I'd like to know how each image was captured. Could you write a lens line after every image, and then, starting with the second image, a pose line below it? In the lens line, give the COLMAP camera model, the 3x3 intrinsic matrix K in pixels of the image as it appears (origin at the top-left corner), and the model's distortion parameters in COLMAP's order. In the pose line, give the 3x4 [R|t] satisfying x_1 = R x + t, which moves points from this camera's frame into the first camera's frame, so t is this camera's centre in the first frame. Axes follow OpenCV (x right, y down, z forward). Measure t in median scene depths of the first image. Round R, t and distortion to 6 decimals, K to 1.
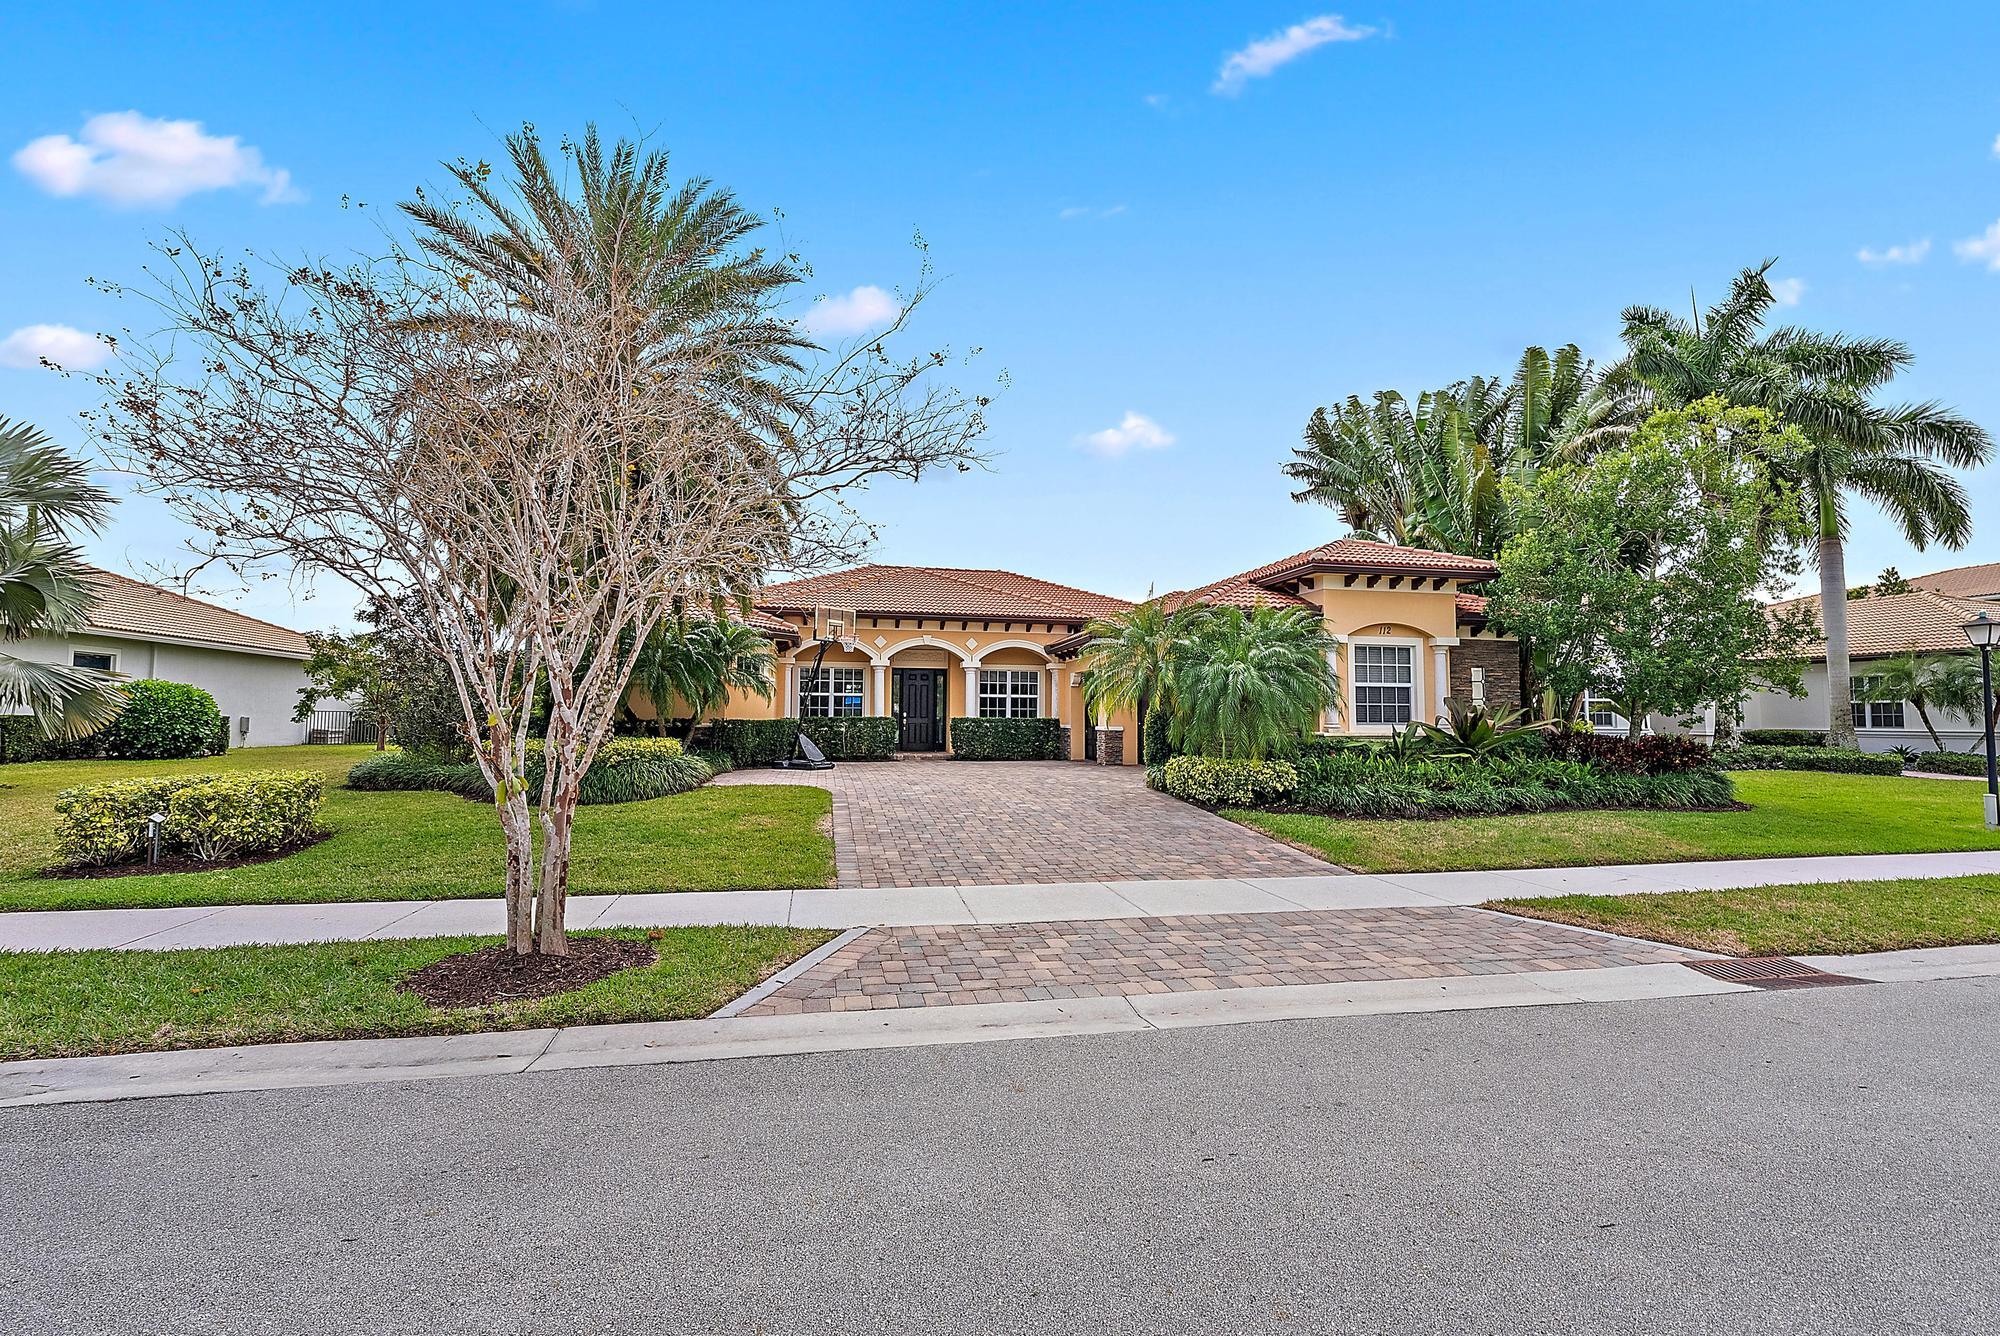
lens RADIAL K [[856.3, 0, 989.8], [0, 856.3, 666.5], [0, 0, 1]] dist [-0.013495, 0.000249]
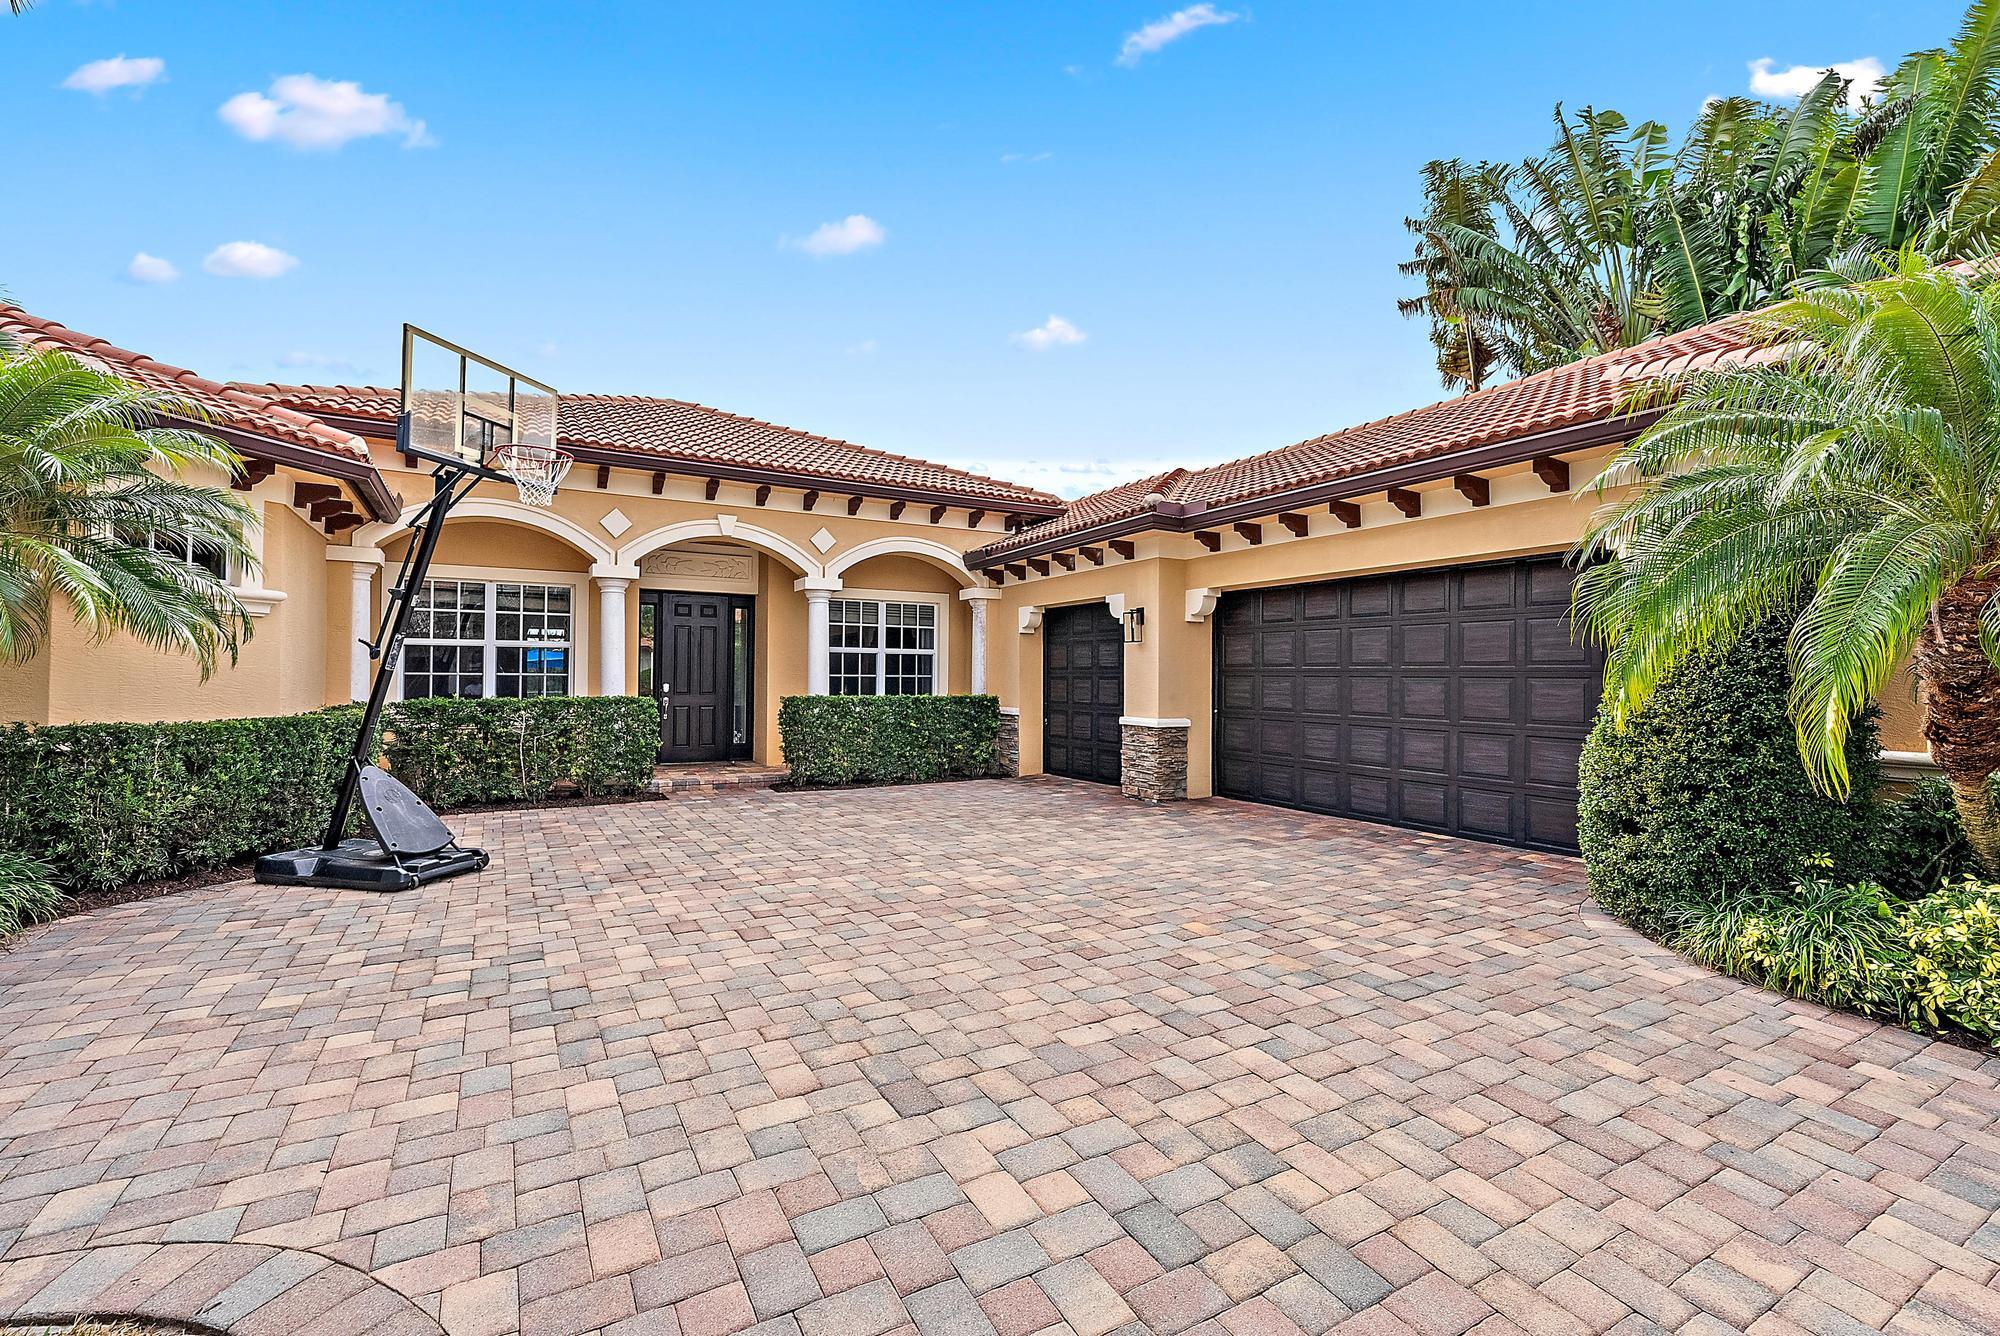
lens RADIAL K [[856.3, 0, 989.8], [0, 856.3, 666.5], [0, 0, 1]] dist [-0.013495, 0.000249]
pose [[0.949096, 0.002425, 0.314978, -0.082212], [-0.018233, 0.998717, 0.047251, 0.019221], [-0.314459, -0.050589, 0.947922, 0.516603]]
